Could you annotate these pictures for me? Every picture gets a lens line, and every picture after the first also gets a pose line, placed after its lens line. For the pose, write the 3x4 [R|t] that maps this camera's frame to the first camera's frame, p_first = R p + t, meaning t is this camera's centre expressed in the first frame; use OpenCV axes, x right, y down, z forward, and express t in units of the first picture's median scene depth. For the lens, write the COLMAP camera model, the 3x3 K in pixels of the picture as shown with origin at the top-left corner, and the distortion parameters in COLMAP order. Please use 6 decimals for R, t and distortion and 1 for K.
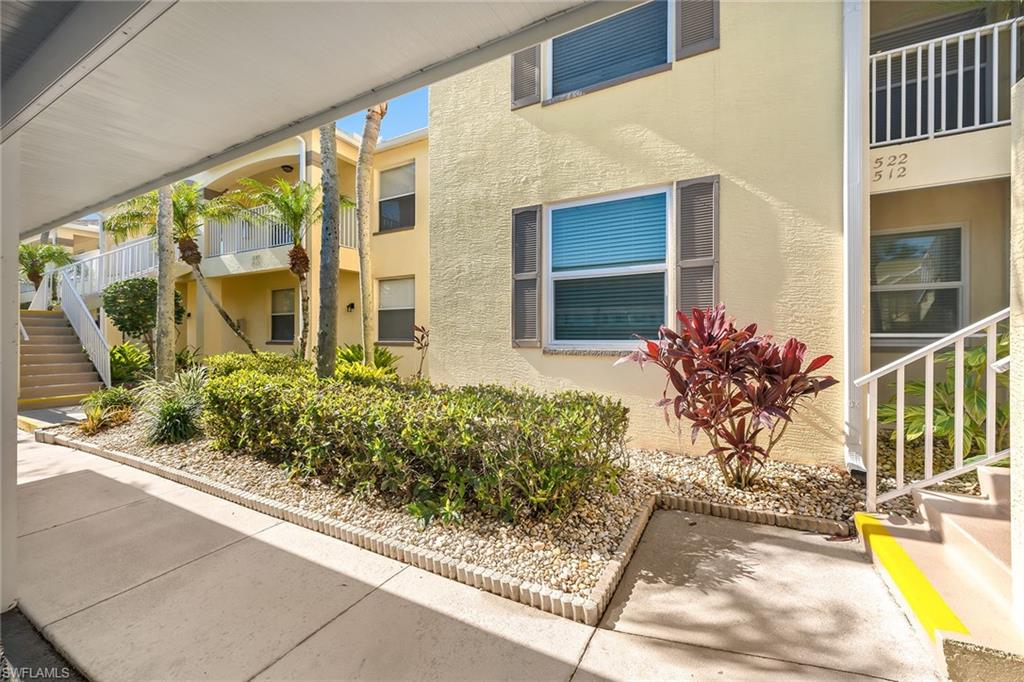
lens RADIAL K [[408.7, 0, 517.6], [0, 408.7, 338.6], [0, 0, 1]] dist [-0.002550, -0.000024]
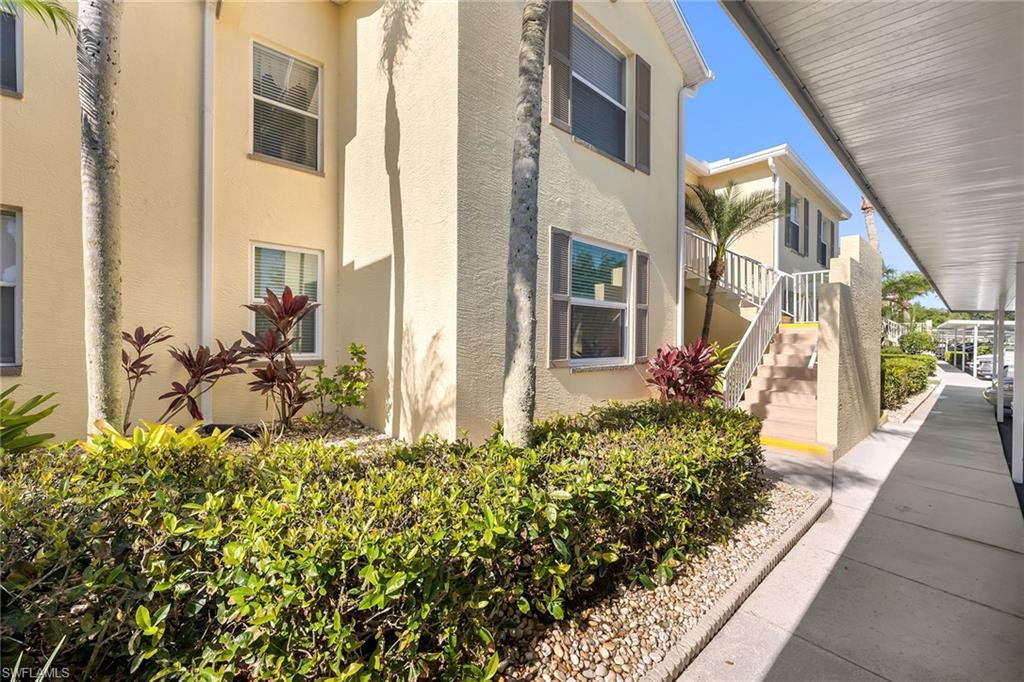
lens RADIAL K [[408.7, 0, 517.6], [0, 408.7, 338.6], [0, 0, 1]] dist [-0.002550, -0.000024]
pose [[0.334445, 0.005991, 0.942396, -0.961586], [-0.004443, 0.999979, -0.004780, -0.044927], [-0.942405, -0.002588, 0.334464, 0.756371]]
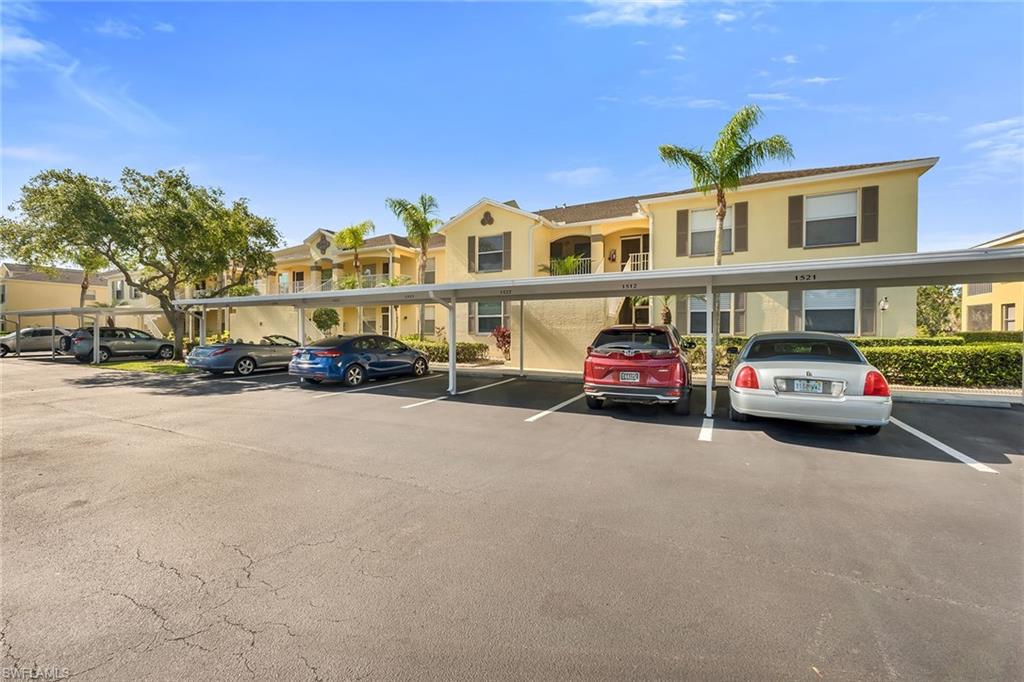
lens RADIAL K [[408.7, 0, 517.6], [0, 408.7, 338.6], [0, 0, 1]] dist [-0.002550, -0.000024]
pose [[0.999798, 0.004136, 0.019674, 0.386470], [-0.004405, 0.999897, 0.013664, 0.008161], [-0.019616, -0.013748, 0.999713, -2.934141]]
